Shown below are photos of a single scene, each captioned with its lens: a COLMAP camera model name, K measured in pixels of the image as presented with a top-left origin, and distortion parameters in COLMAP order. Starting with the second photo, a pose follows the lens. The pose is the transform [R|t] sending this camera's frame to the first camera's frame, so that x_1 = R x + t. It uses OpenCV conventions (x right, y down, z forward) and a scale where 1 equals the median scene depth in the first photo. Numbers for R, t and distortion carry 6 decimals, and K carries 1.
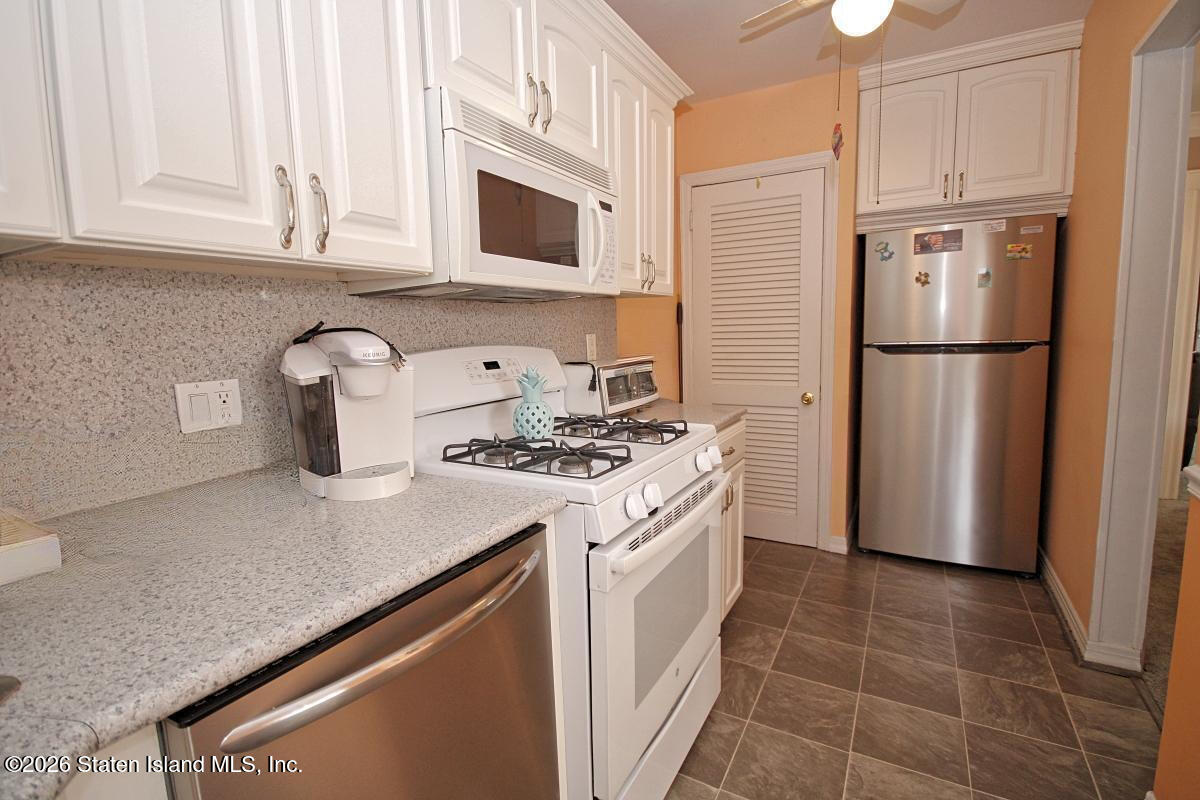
lens RADIAL K [[557.1, 0, 600.0], [0, 557.1, 400.0], [0, 0, 1]] dist [-0.000985, 0.000110]
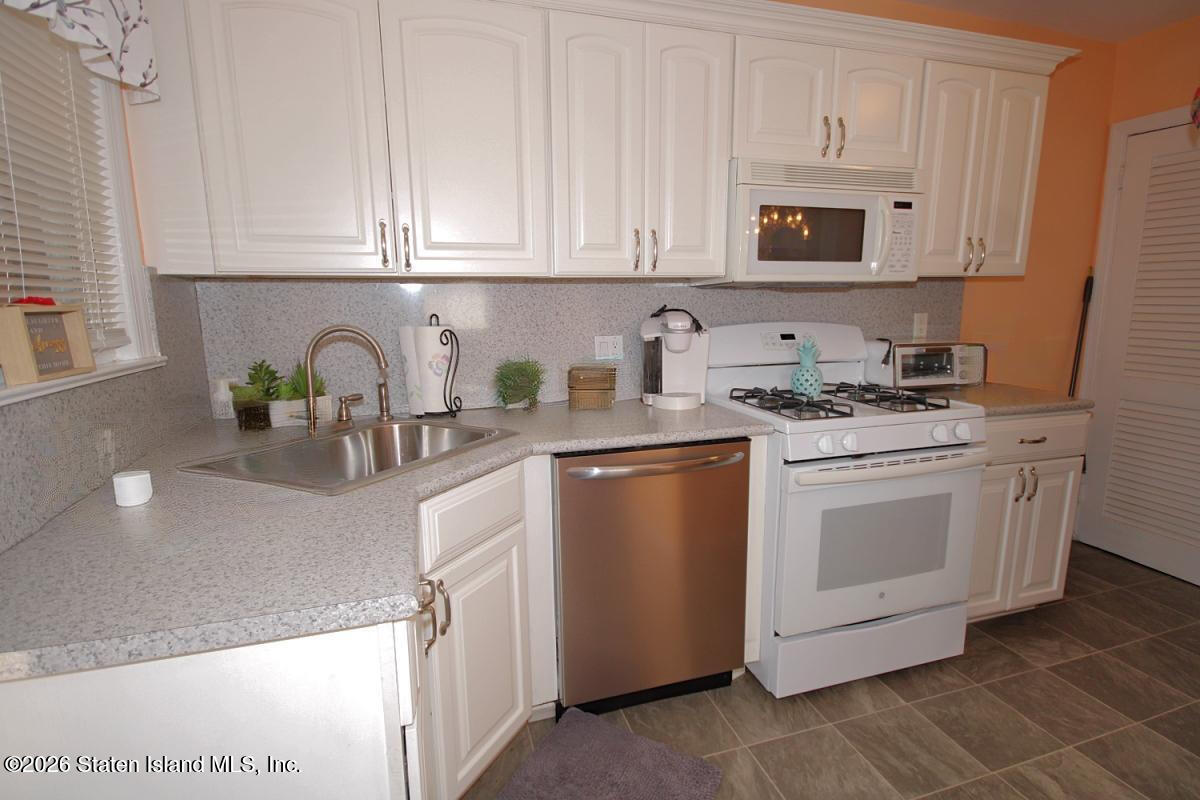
lens RADIAL K [[575.9, 0, 599.1], [0, 575.9, 396.4], [0, 0, 1]] dist [-0.001130, -0.000231]
pose [[0.720763, 0.134166, -0.680074, 0.473482], [-0.095945, 0.990956, 0.093811, -0.006987], [0.686509, -0.002365, 0.727117, -0.339518]]
